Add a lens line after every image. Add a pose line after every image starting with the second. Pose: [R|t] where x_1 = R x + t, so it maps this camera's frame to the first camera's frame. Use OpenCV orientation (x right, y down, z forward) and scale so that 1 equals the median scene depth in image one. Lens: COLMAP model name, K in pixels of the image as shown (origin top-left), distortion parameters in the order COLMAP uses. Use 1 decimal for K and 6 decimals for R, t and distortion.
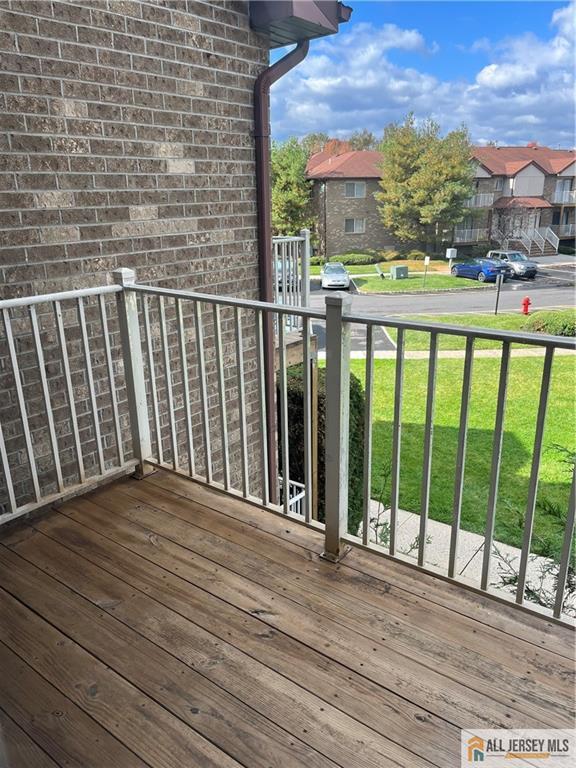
lens RADIAL K [[576.3, 0, 284.7], [0, 576.3, 383.5], [0, 0, 1]] dist [0.000221, -0.005464]
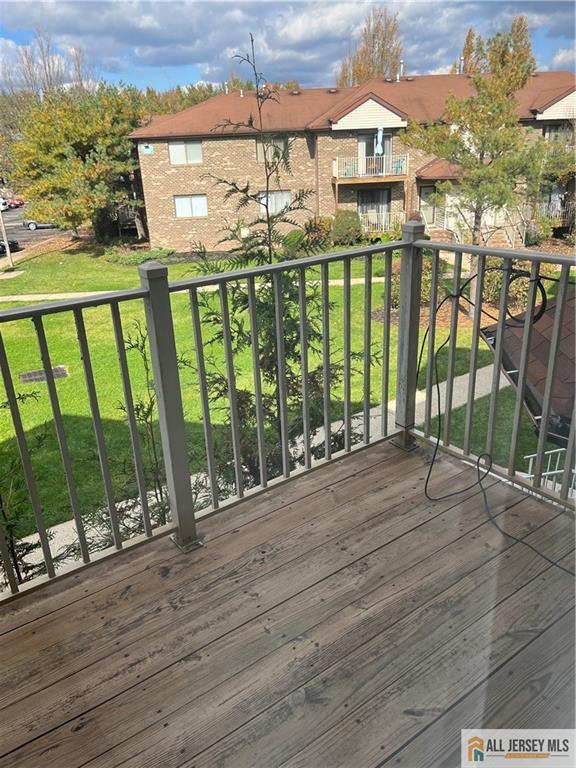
lens RADIAL K [[576.3, 0, 284.7], [0, 576.3, 383.5], [0, 0, 1]] dist [0.000221, -0.005464]
pose [[0.308542, -0.358277, 0.881158, -0.289087], [0.328459, 0.909504, 0.254790, -0.061215], [-0.892702, 0.210811, 0.398299, 0.203537]]
